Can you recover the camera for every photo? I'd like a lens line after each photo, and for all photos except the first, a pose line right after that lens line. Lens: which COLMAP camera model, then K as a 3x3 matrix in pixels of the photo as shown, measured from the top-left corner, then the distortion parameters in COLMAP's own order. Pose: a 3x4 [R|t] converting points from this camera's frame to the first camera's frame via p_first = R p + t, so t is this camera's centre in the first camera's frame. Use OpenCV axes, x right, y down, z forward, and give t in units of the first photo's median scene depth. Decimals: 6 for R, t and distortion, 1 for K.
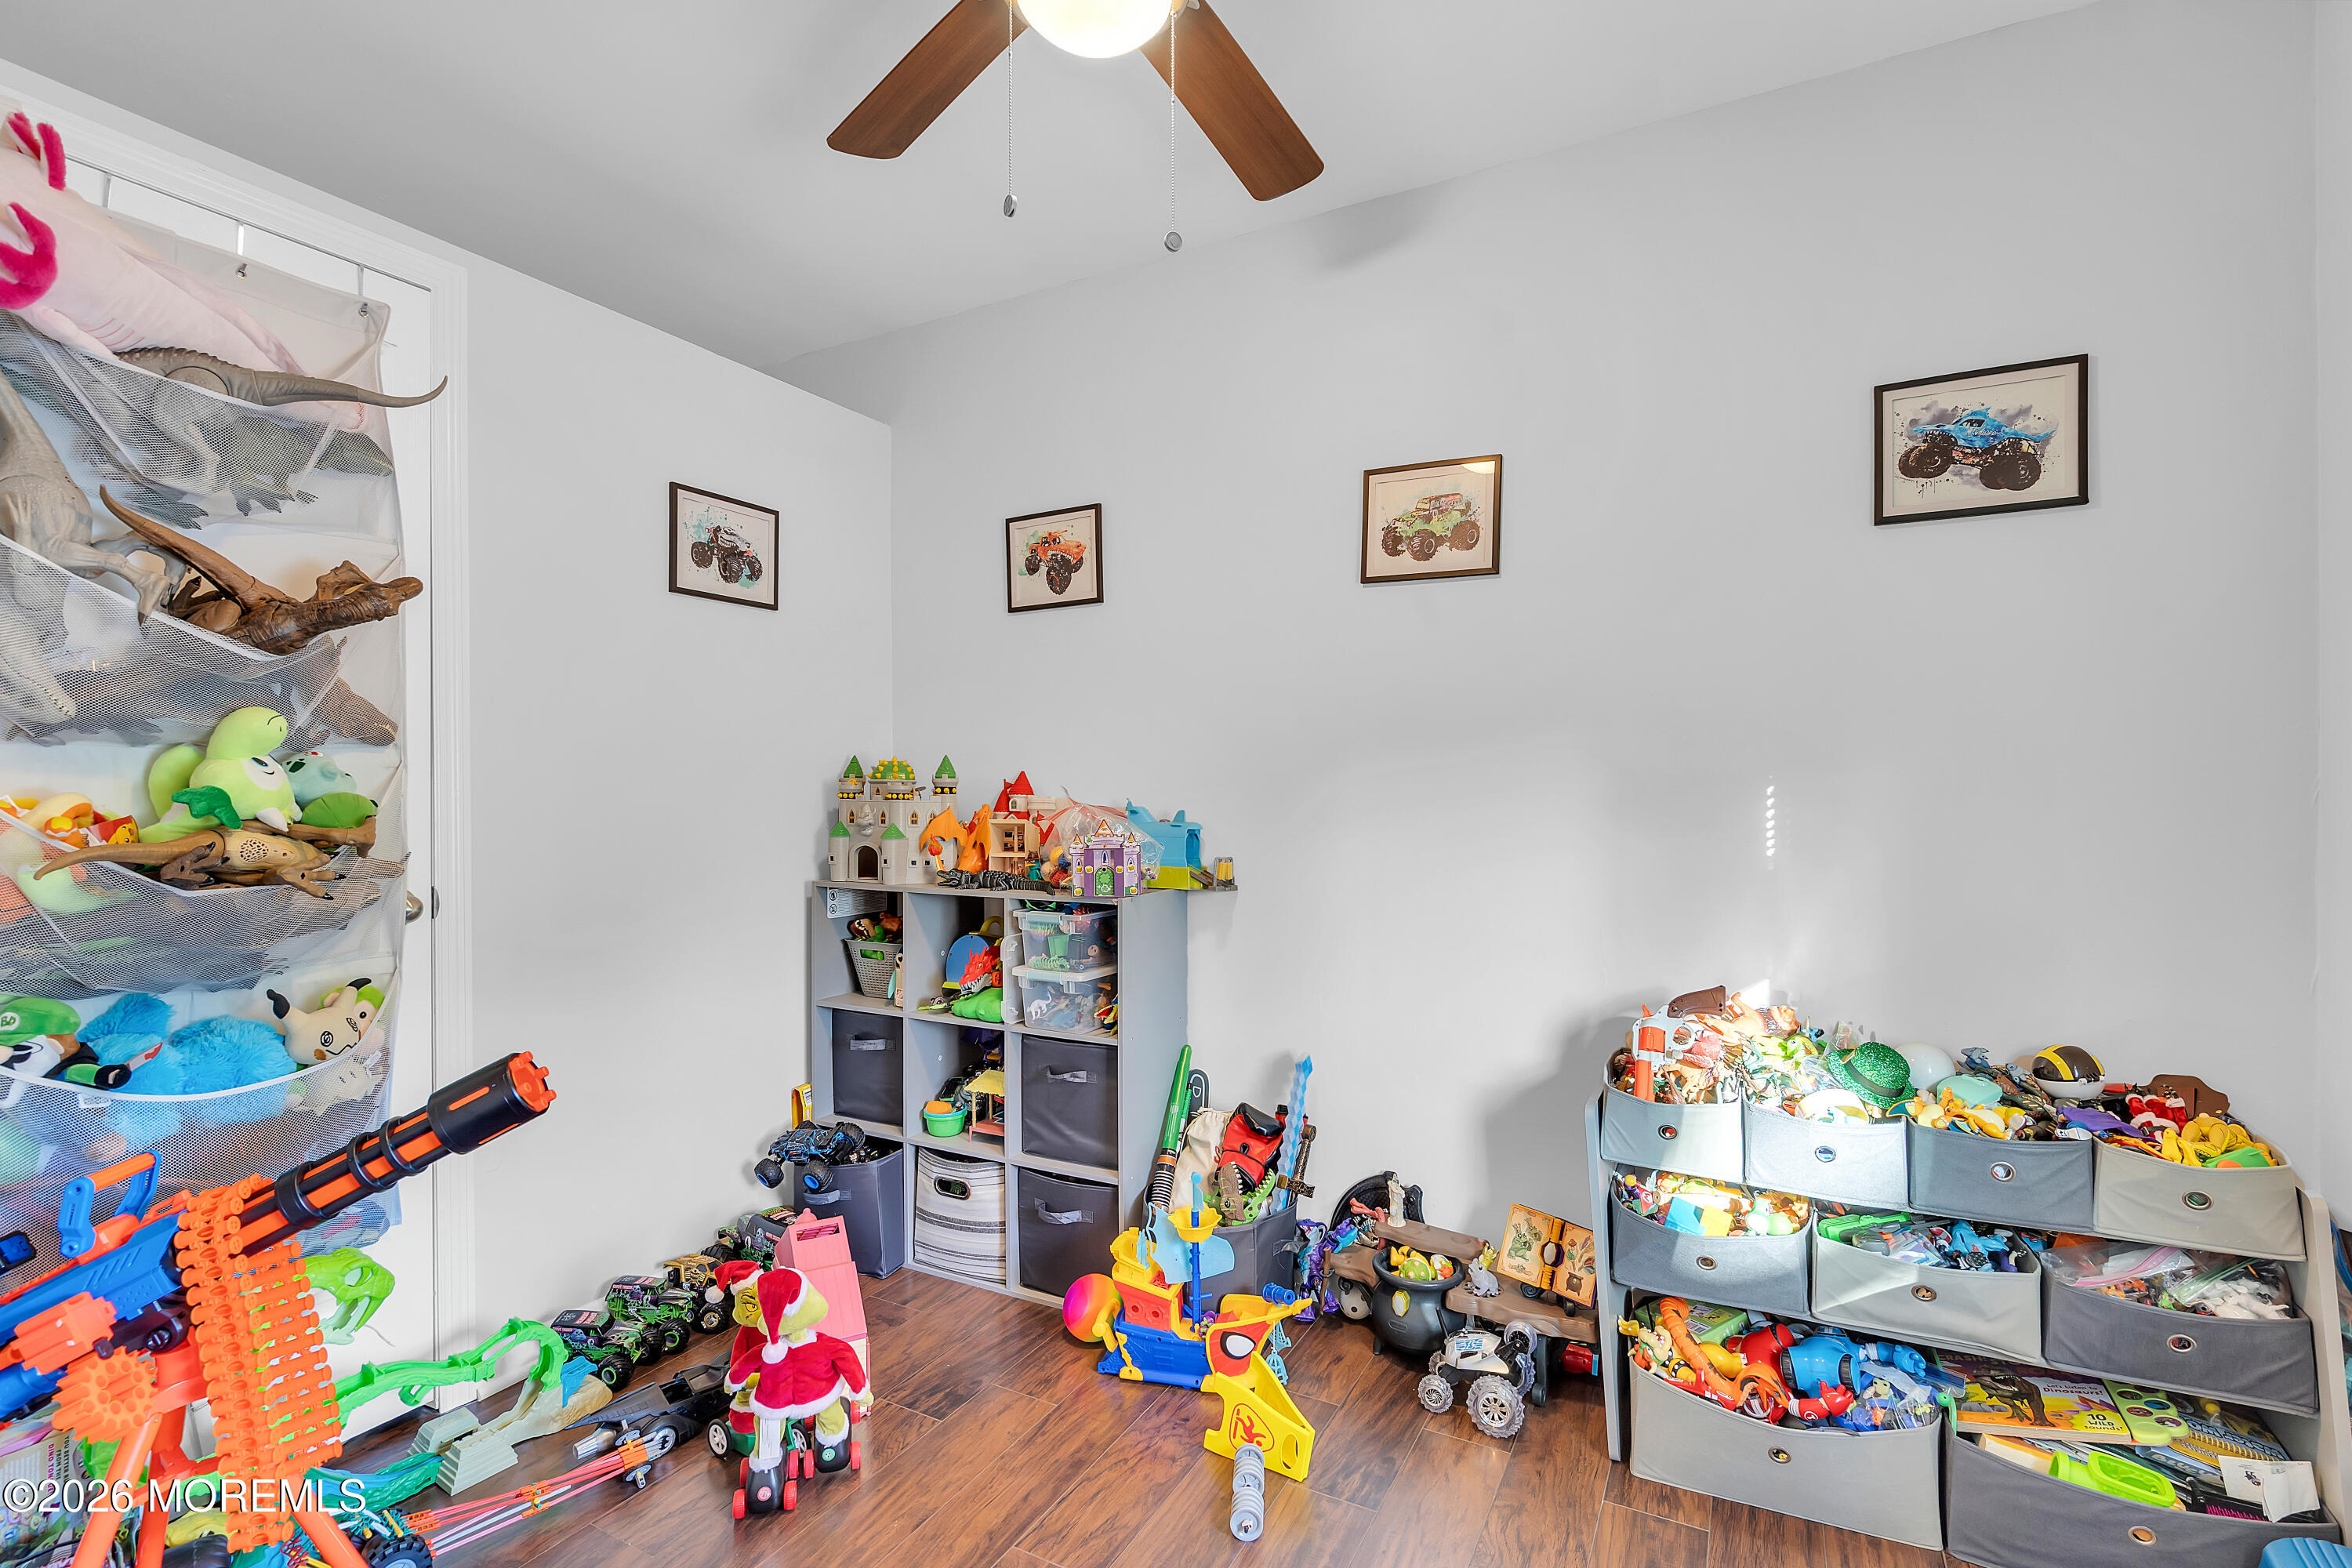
lens RADIAL K [[1096.2, 0, 1176.0], [0, 1096.2, 784.0], [0, 0, 1]] dist [0.008355, -0.000227]
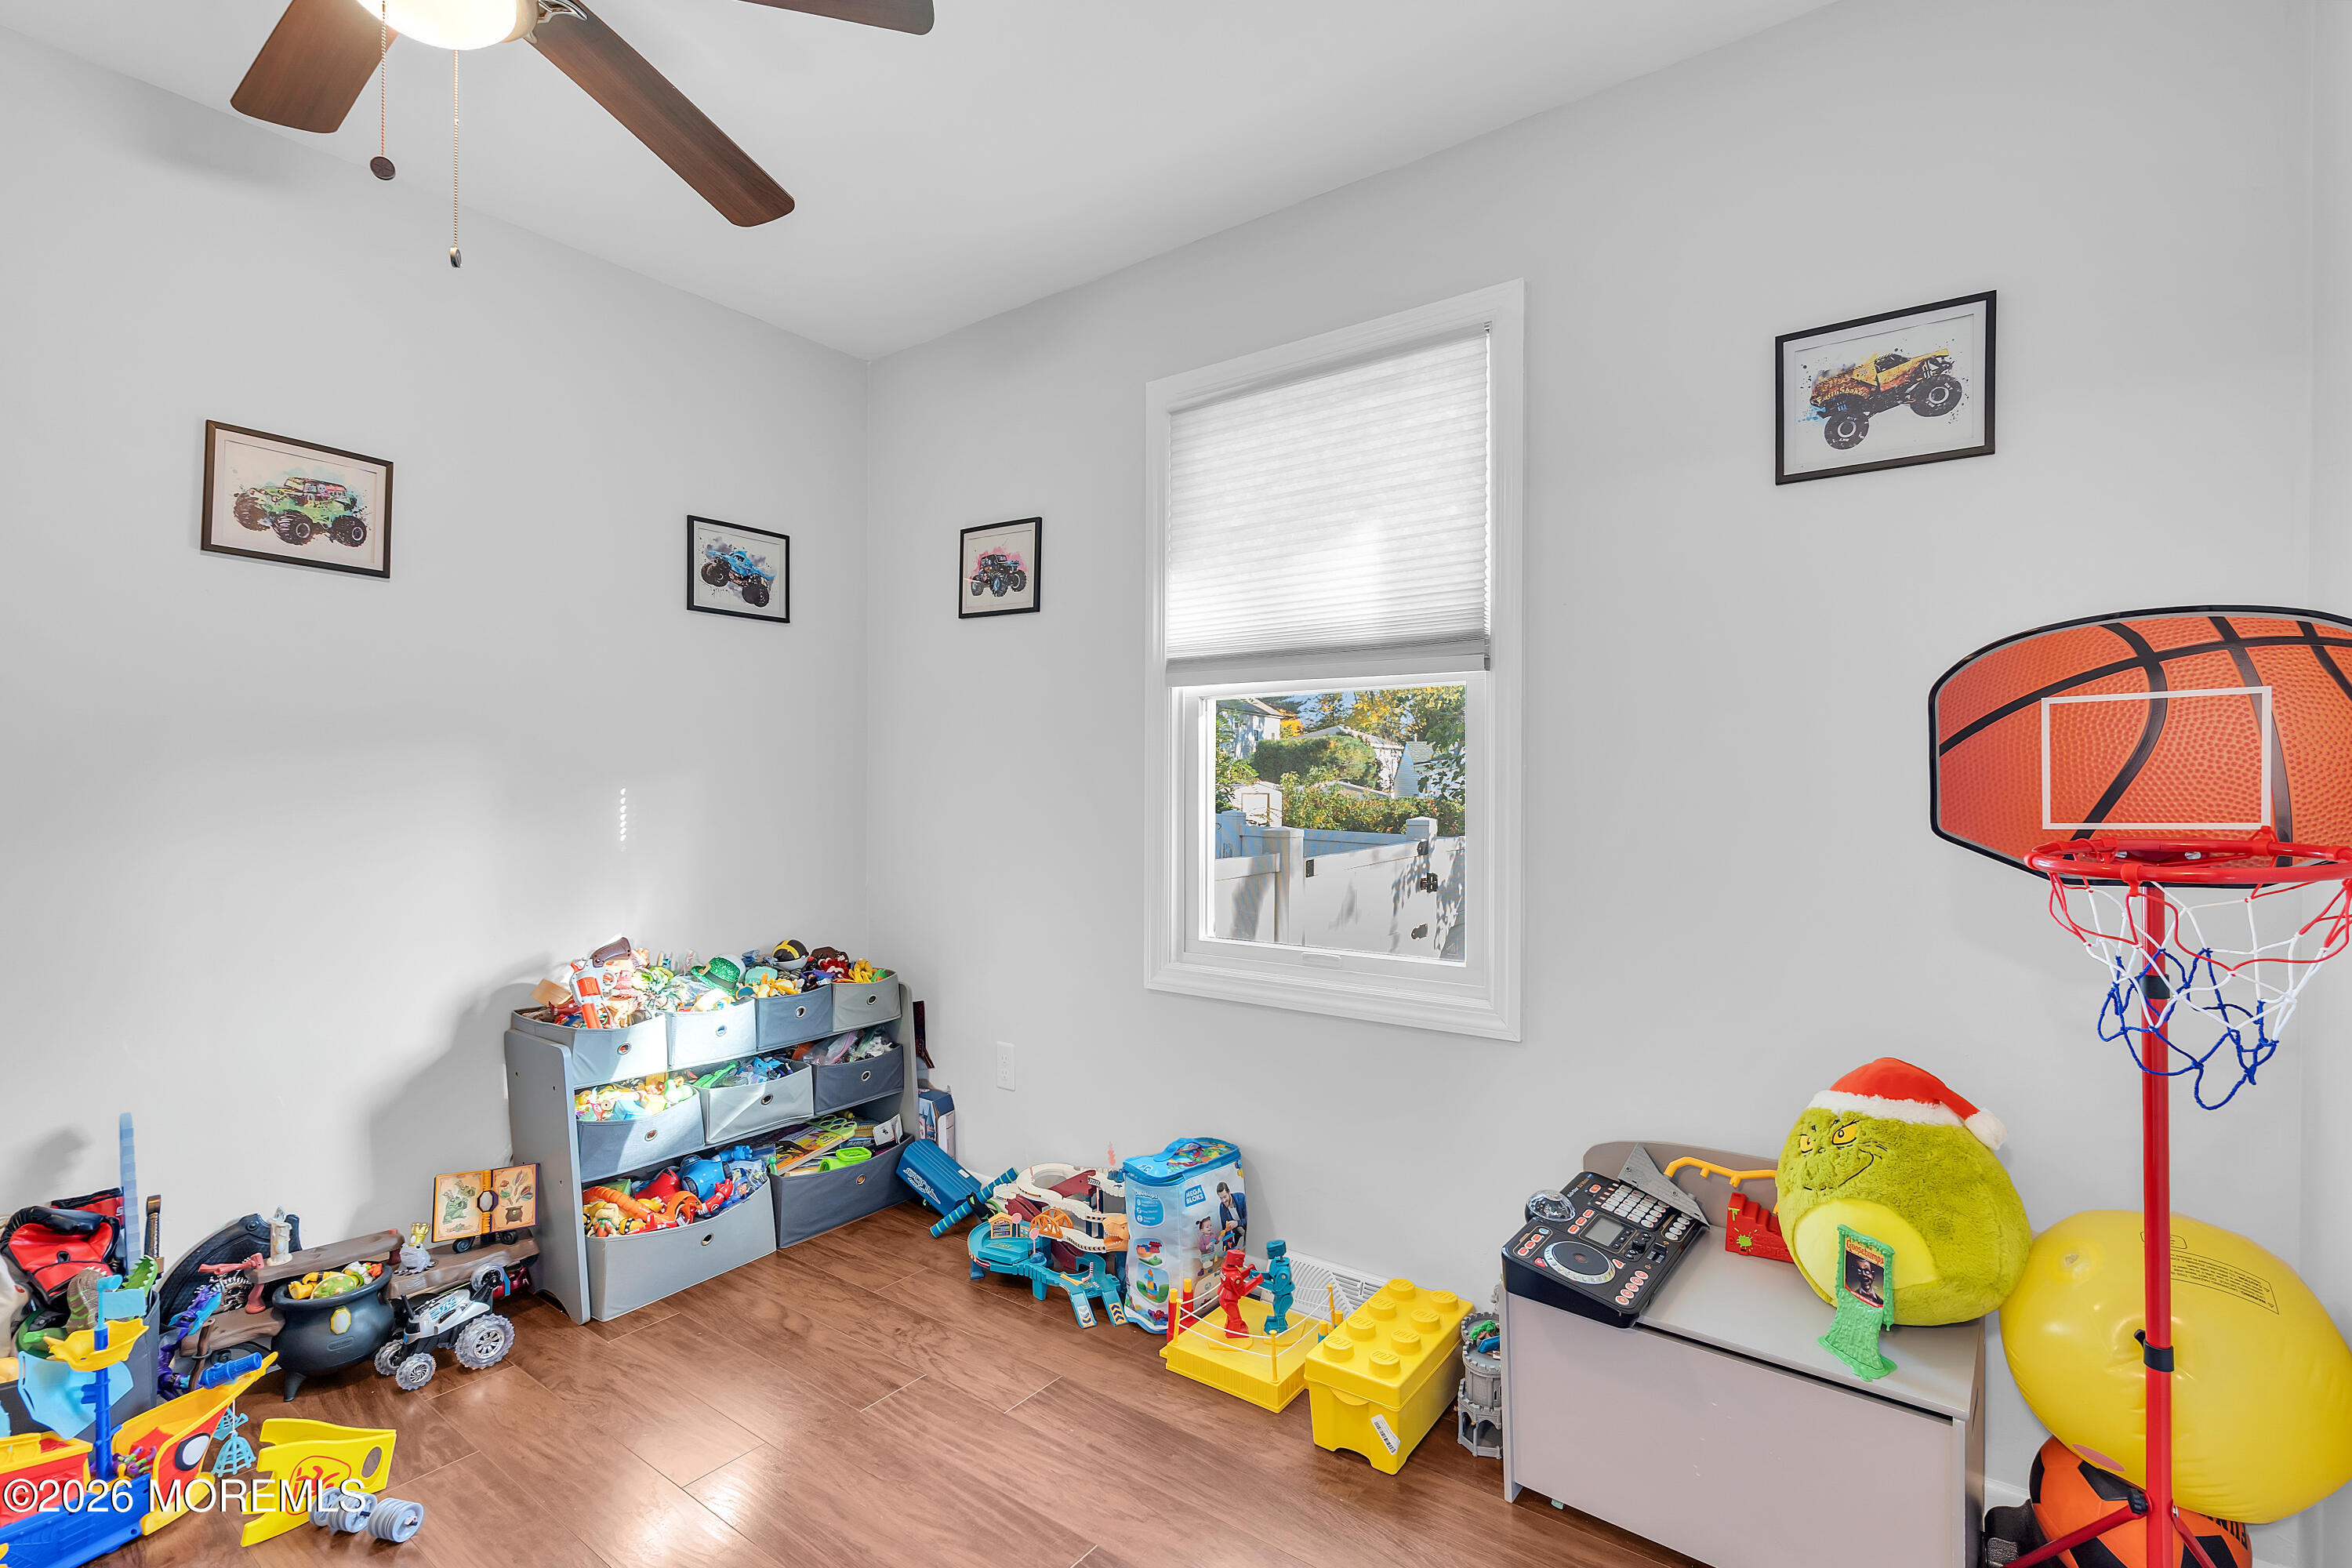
lens RADIAL K [[1067.9, 0, 1181.3], [0, 1067.9, 788.4], [0, 0, 1]] dist [-0.004377, 0.000752]
pose [[0.141302, 0.004797, 0.989955, -0.690767], [-0.002772, 0.999986, -0.004450, 0.007693], [-0.989963, -0.002115, 0.141314, 0.152375]]
